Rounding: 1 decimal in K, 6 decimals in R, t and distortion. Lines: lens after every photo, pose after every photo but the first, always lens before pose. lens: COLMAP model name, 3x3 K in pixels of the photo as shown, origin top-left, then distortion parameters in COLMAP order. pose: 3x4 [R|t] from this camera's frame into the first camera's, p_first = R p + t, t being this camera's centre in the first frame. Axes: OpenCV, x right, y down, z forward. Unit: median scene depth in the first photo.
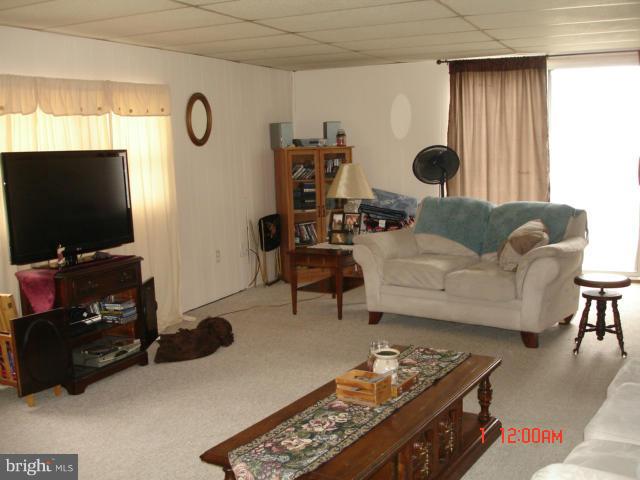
lens RADIAL K [[732.5, 0, 320.0], [0, 732.5, 240.0], [0, 0, 1]] dist [0.008101, -0.380126]
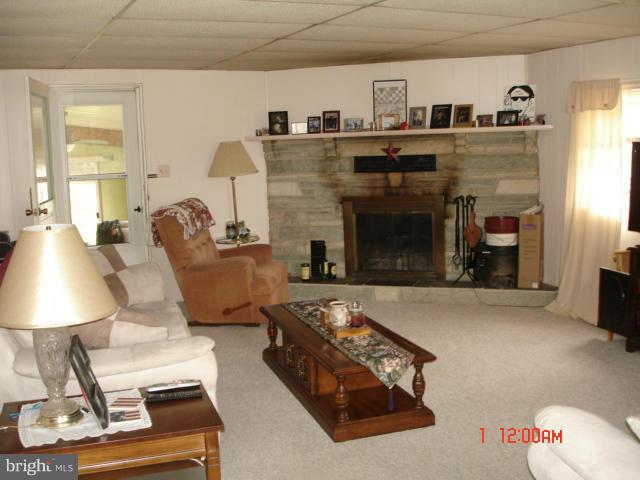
lens RADIAL K [[732.5, 0, 320.0], [0, 732.5, 240.0], [0, 0, 1]] dist [0.008101, -0.380126]
pose [[-0.638358, 0.150718, -0.754840, 0.952543], [-0.045023, 0.971653, 0.232084, -0.236441], [0.768422, 0.182138, -0.613477, 1.505639]]
